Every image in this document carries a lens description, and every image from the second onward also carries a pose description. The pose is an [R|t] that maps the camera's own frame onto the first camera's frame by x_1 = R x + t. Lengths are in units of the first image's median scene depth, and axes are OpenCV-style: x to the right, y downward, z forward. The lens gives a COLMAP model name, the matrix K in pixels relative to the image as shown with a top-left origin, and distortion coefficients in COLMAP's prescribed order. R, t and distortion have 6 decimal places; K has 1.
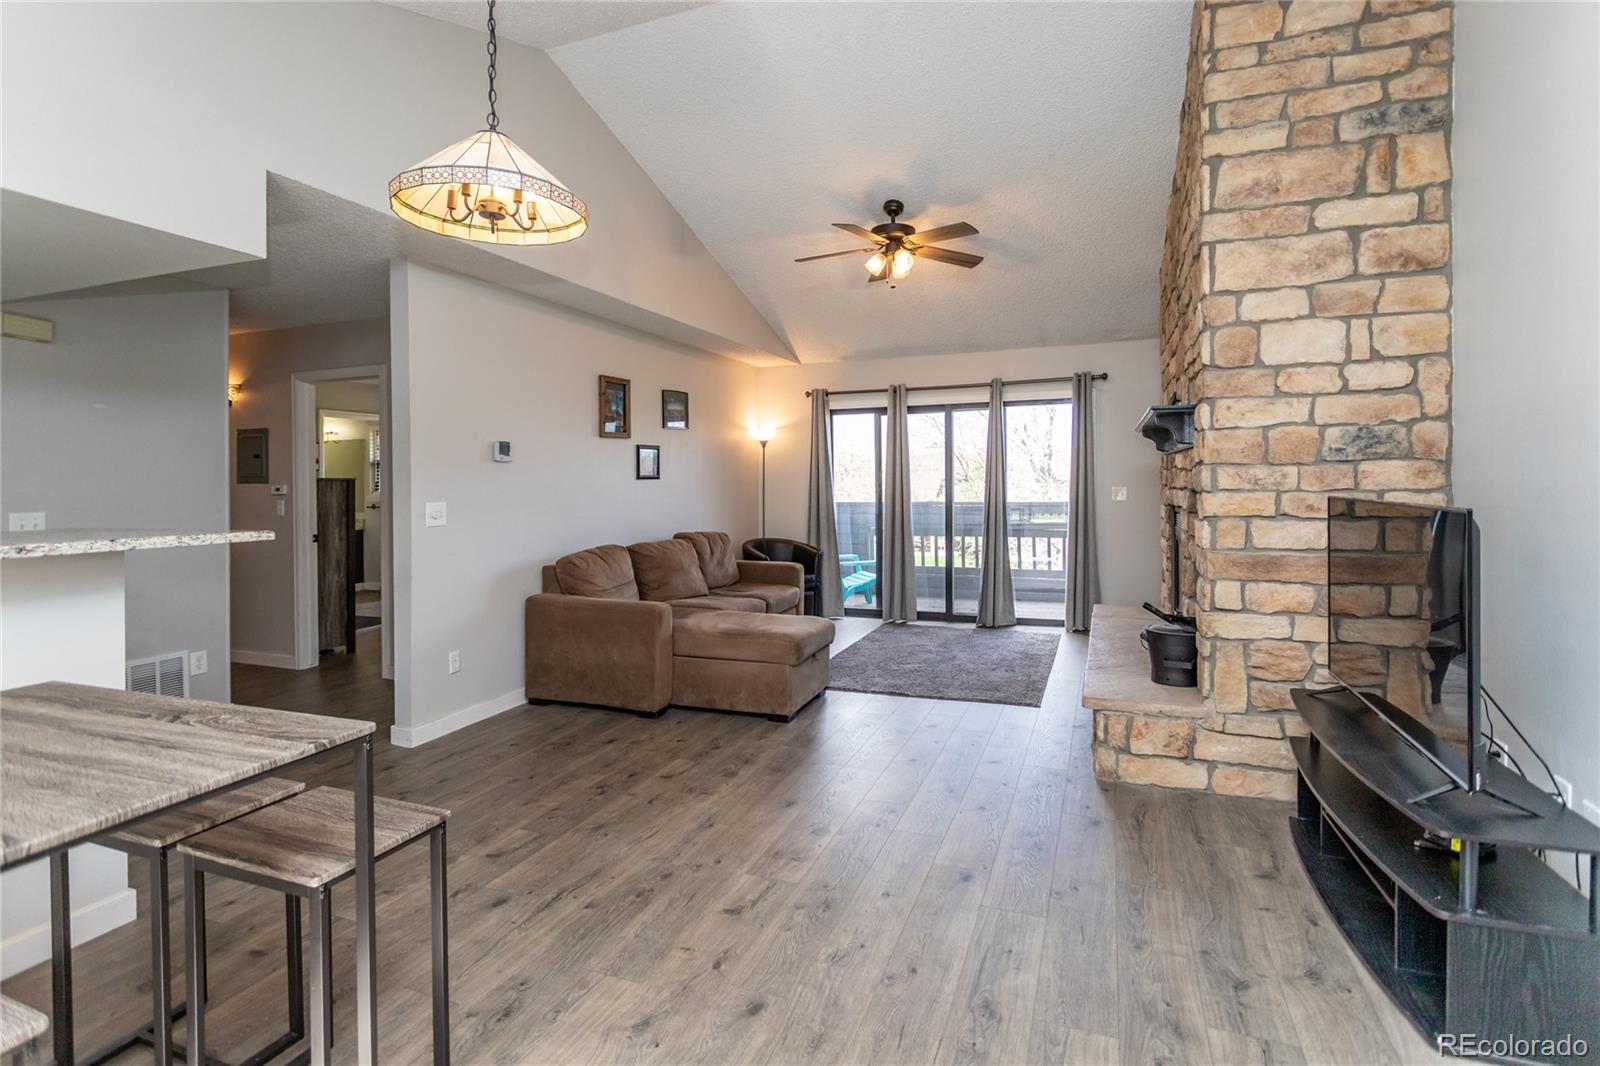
lens RADIAL K [[778.2, 0, 796.4], [0, 778.2, 501.3], [0, 0, 1]] dist [0.000845, 0.000157]
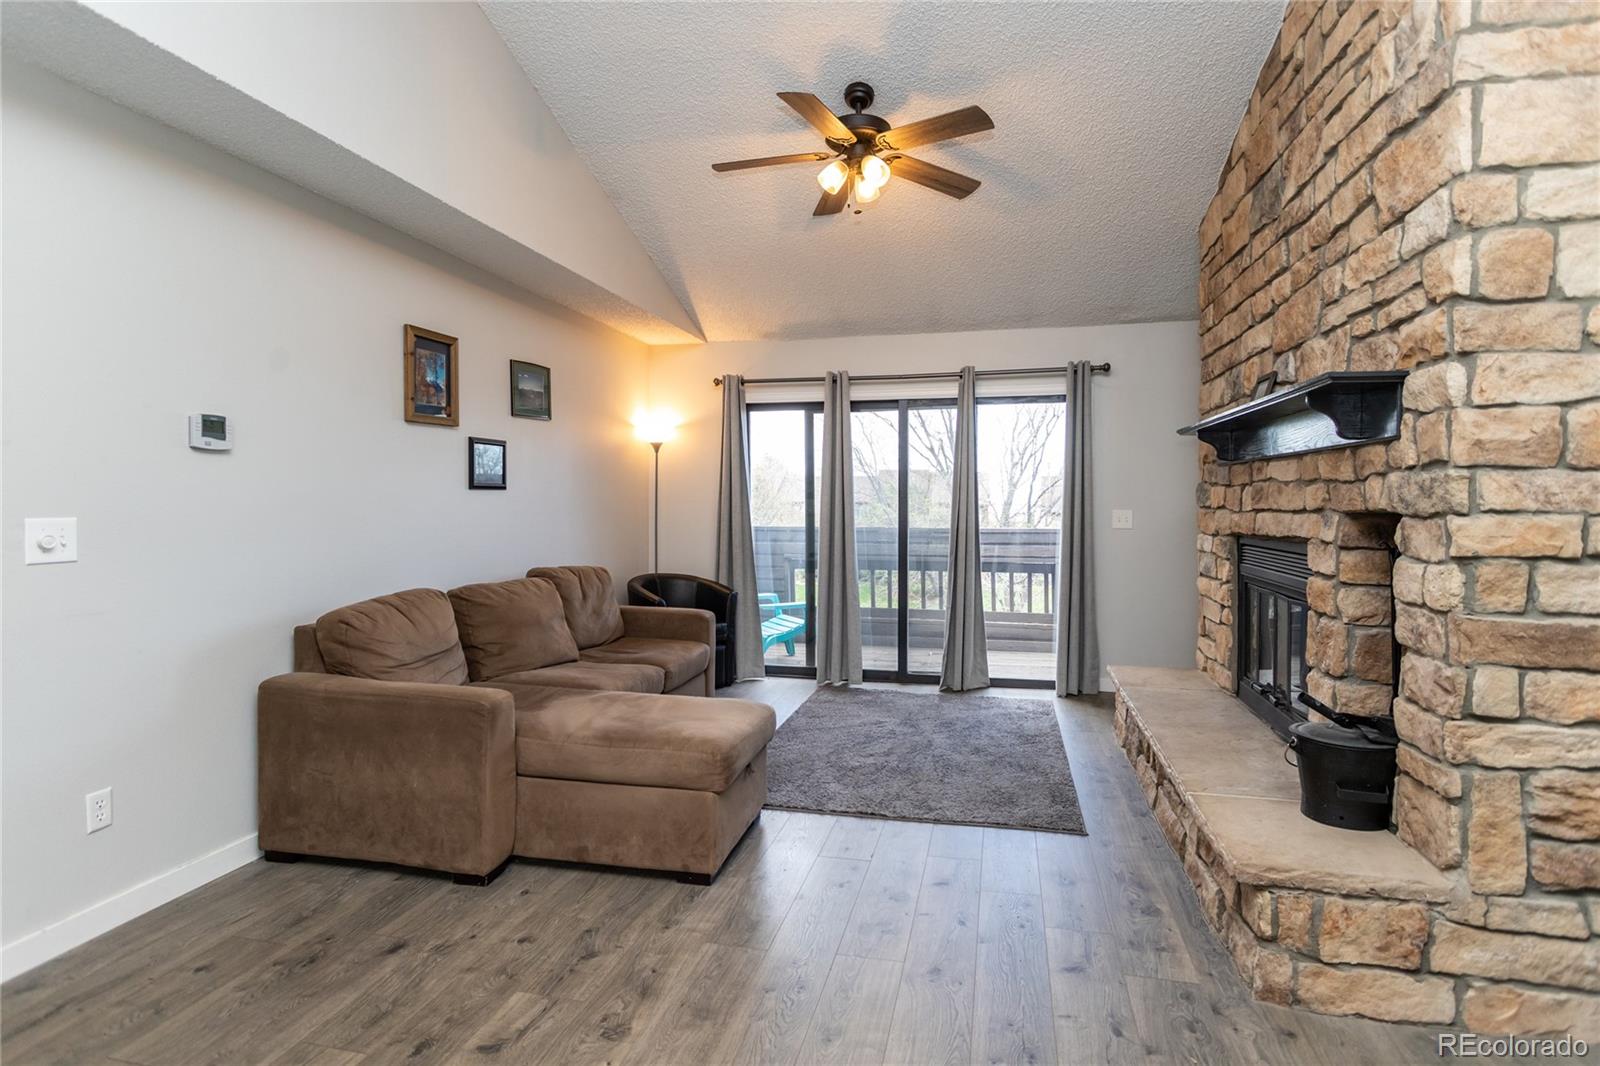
lens RADIAL K [[815.5, 0, 806.9], [0, 815.5, 544.5], [0, 0, 1]] dist [0.002982, 0.001049]
pose [[0.987891, 0.006370, 0.155021, -0.031795], [-0.009980, 0.999697, 0.022523, 0.001087], [-0.154830, -0.023797, 0.987654, 0.312970]]
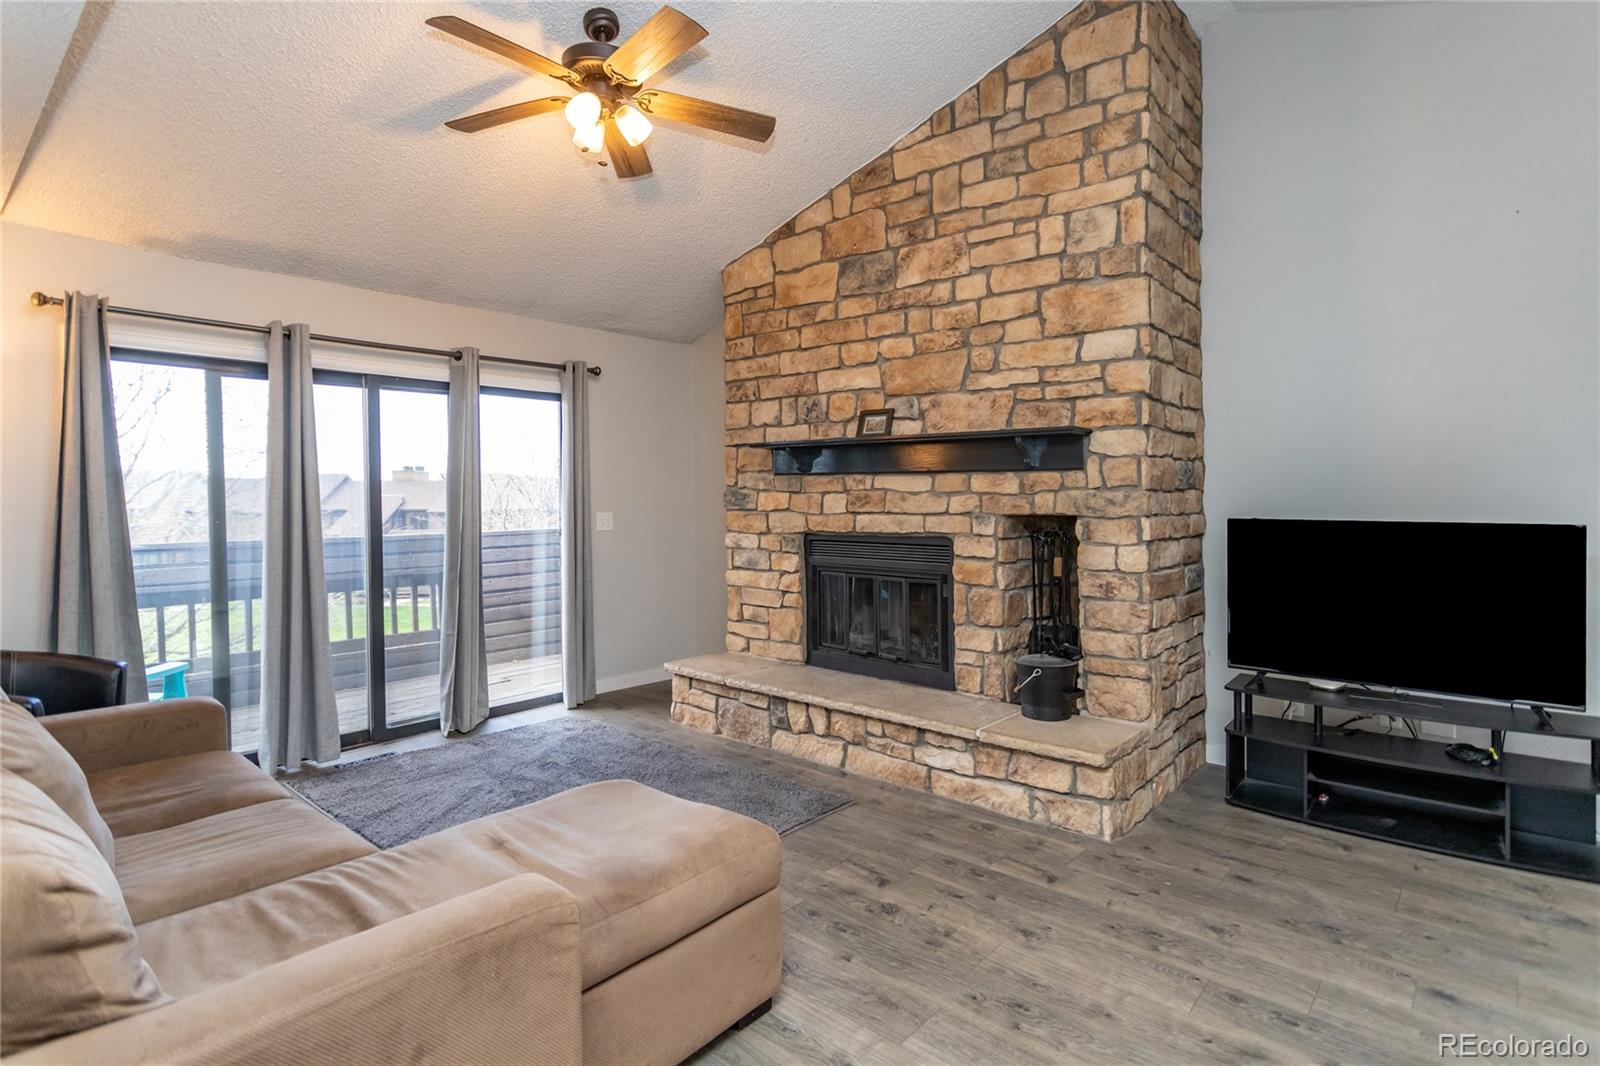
lens RADIAL K [[814.0, 0, 810.6], [0, 814.0, 530.5], [0, 0, 1]] dist [-0.013157, 0.008189]
pose [[0.329441, -0.027395, 0.943779, -0.410520], [0.022989, 0.999515, 0.020989, -0.017641], [-0.943896, 0.014782, 0.329911, 0.705046]]
